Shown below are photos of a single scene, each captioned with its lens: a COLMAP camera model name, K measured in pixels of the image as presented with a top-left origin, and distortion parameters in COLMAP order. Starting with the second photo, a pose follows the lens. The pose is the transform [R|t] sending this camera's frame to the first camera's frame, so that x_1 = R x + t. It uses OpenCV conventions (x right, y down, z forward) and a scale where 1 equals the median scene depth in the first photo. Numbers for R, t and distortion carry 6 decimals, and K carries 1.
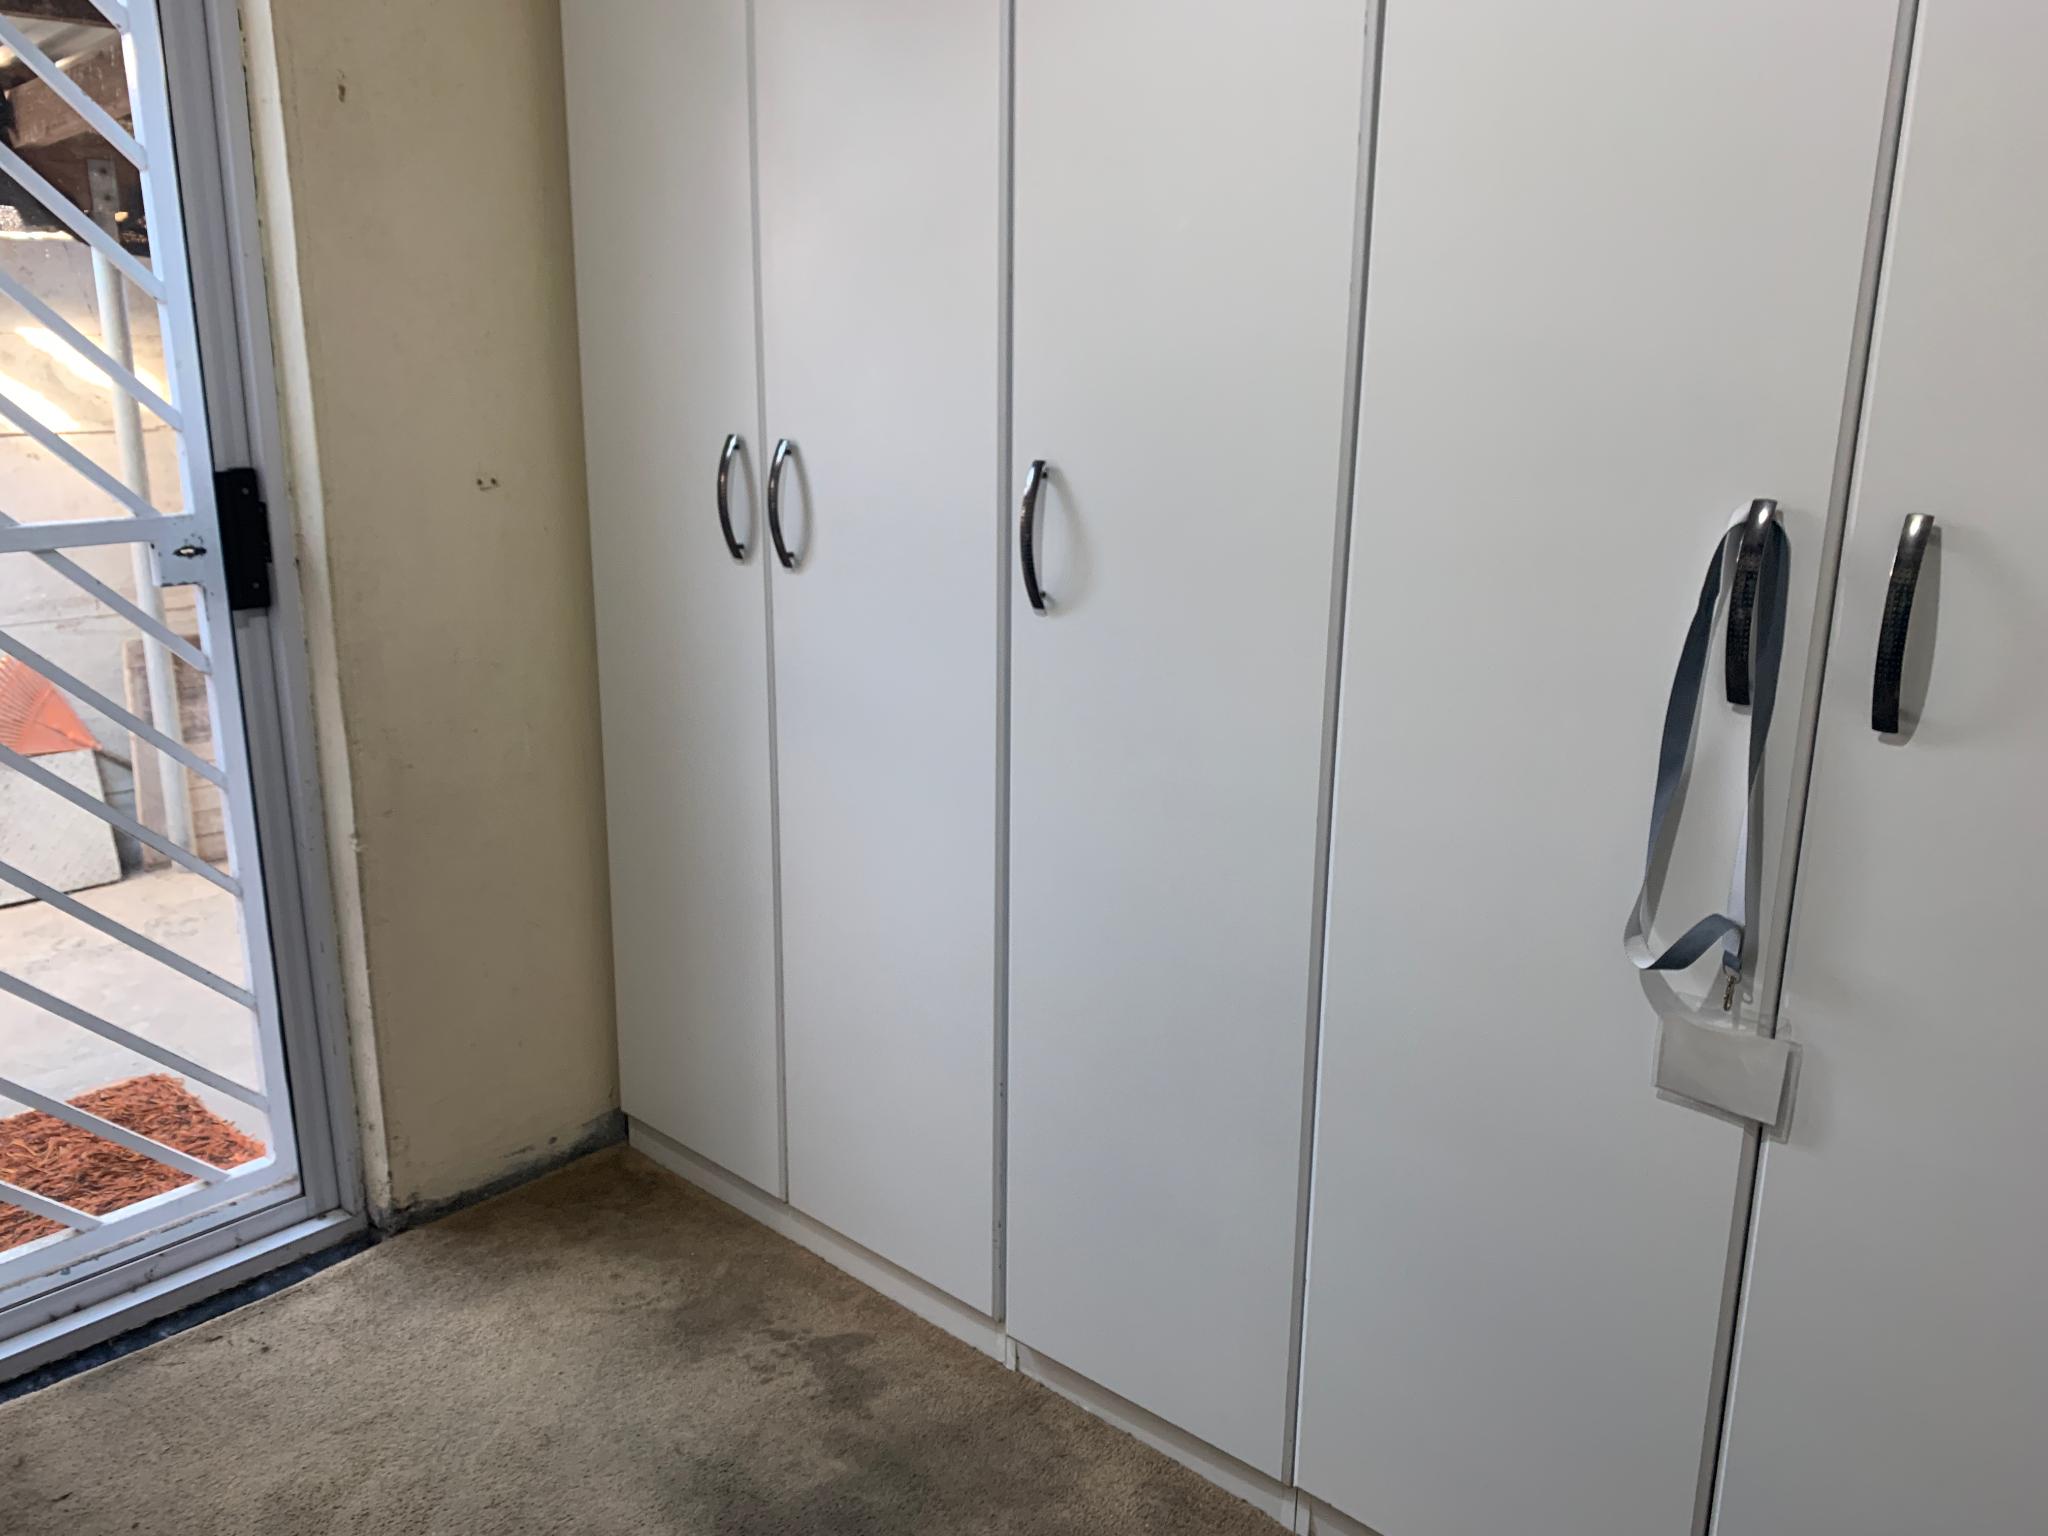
lens RADIAL K [[1579.9, 0, 1027.0], [0, 1579.9, 775.0], [0, 0, 1]] dist [0.043427, -0.046411]
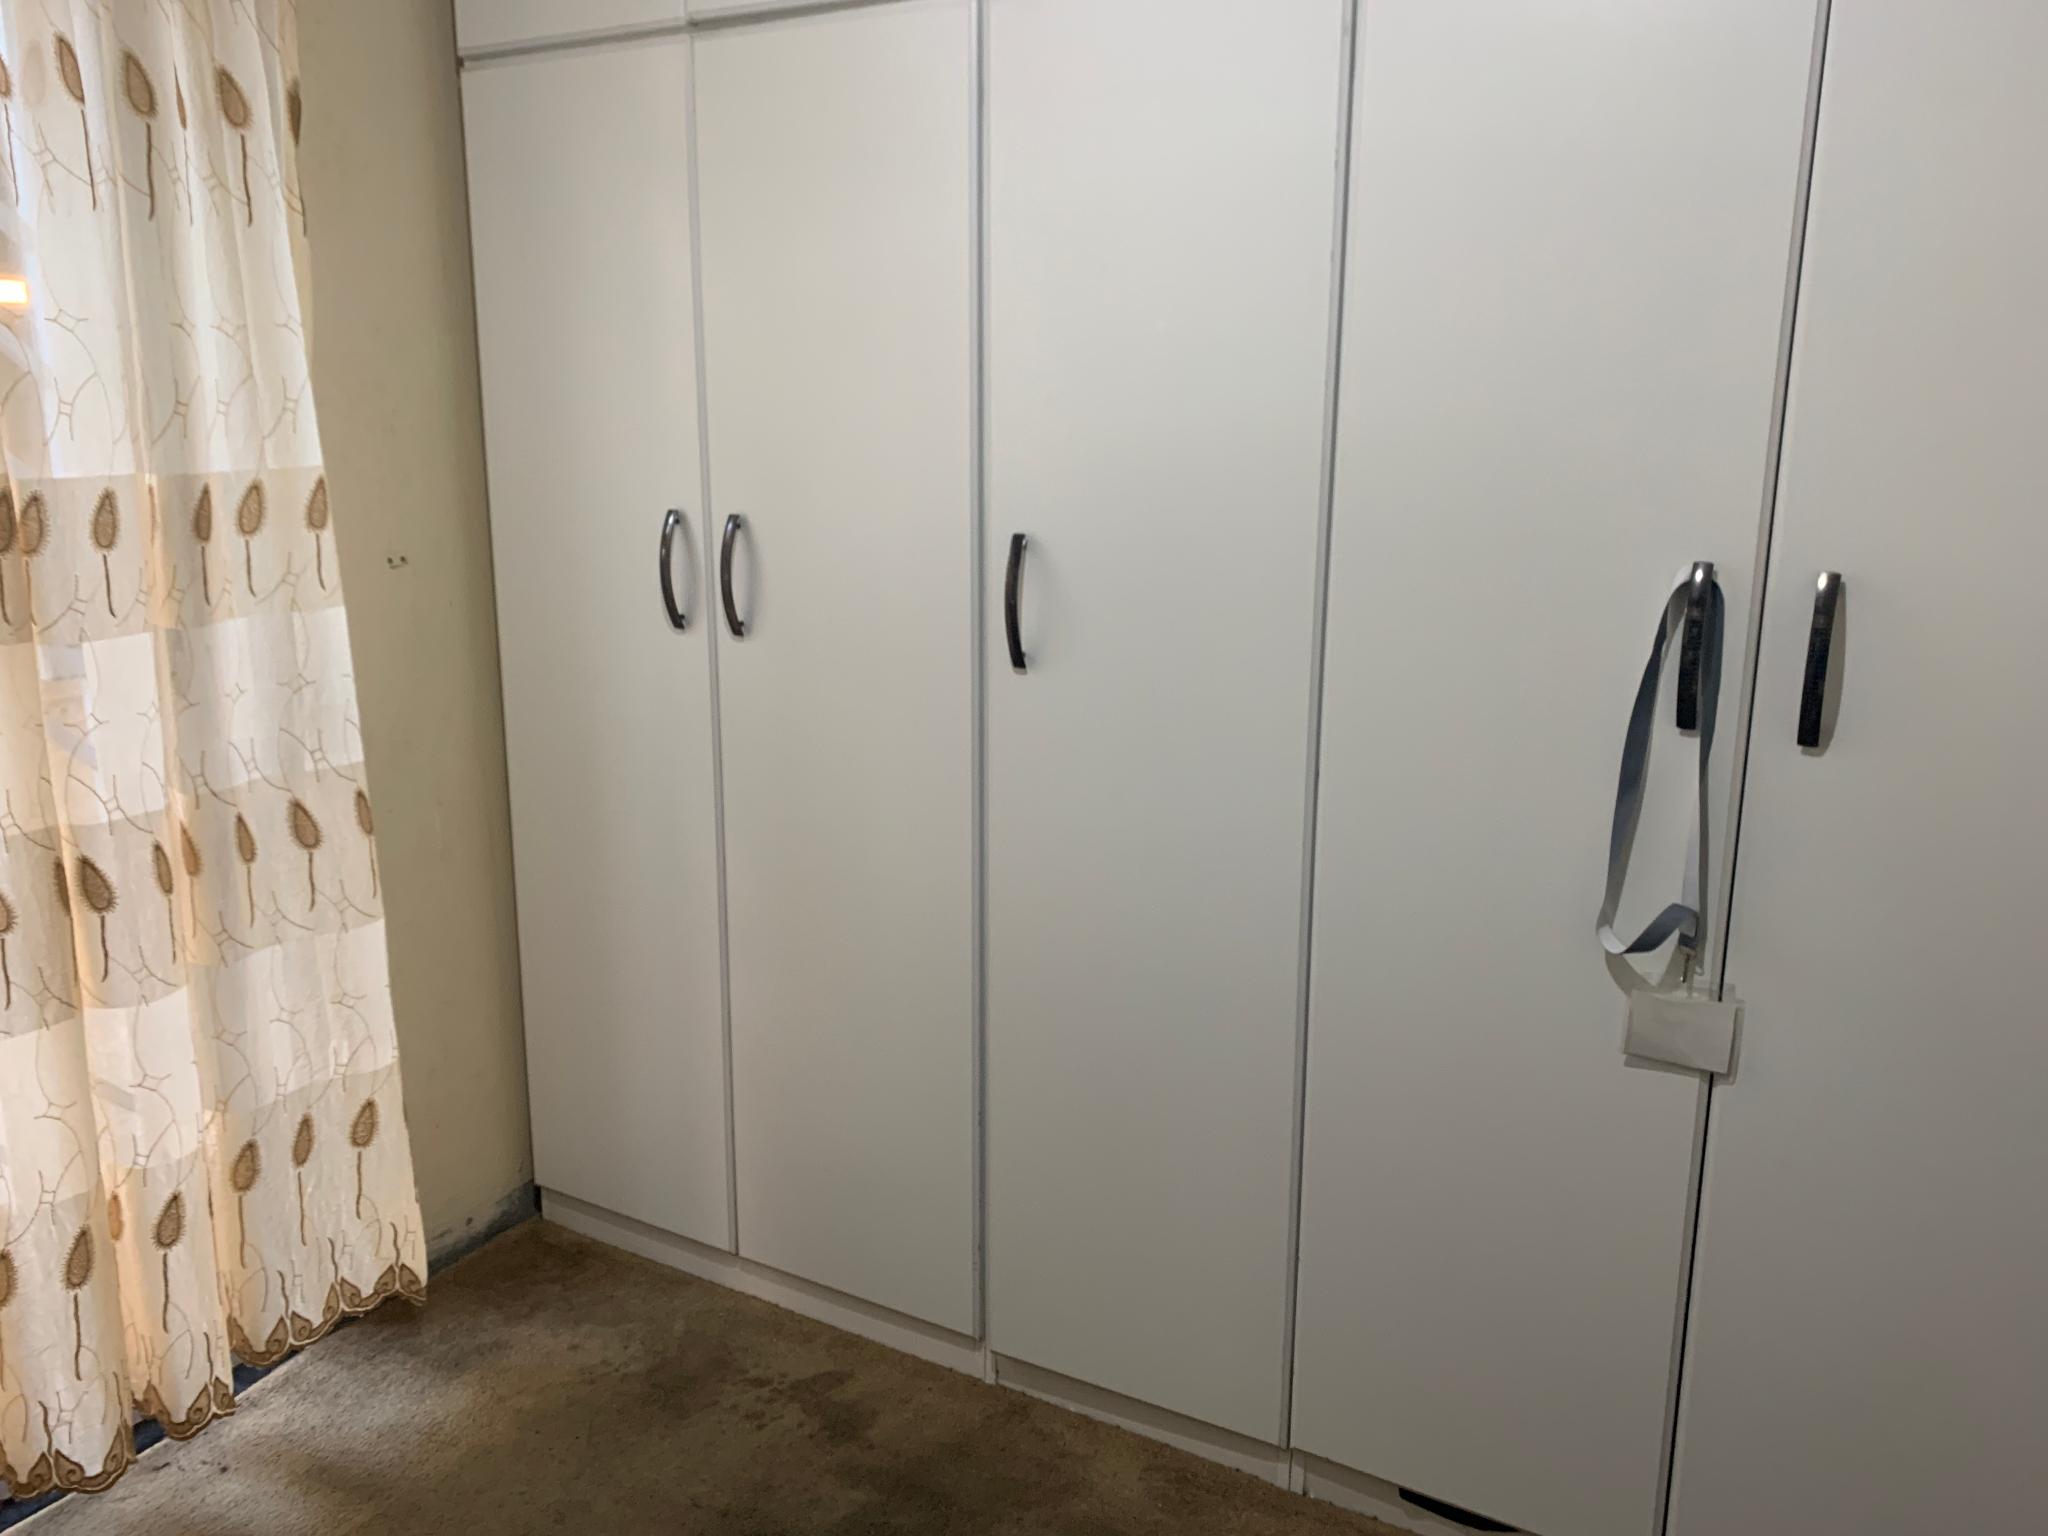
lens RADIAL K [[1579.9, 0, 1021.4], [0, 1579.9, 759.0], [0, 0, 1]] dist [0.043427, -0.046411]
pose [[0.977002, -0.055431, 0.205901, -0.188198], [0.061198, 0.997889, -0.021740, -0.016469], [-0.204261, 0.033841, 0.978331, -0.053008]]
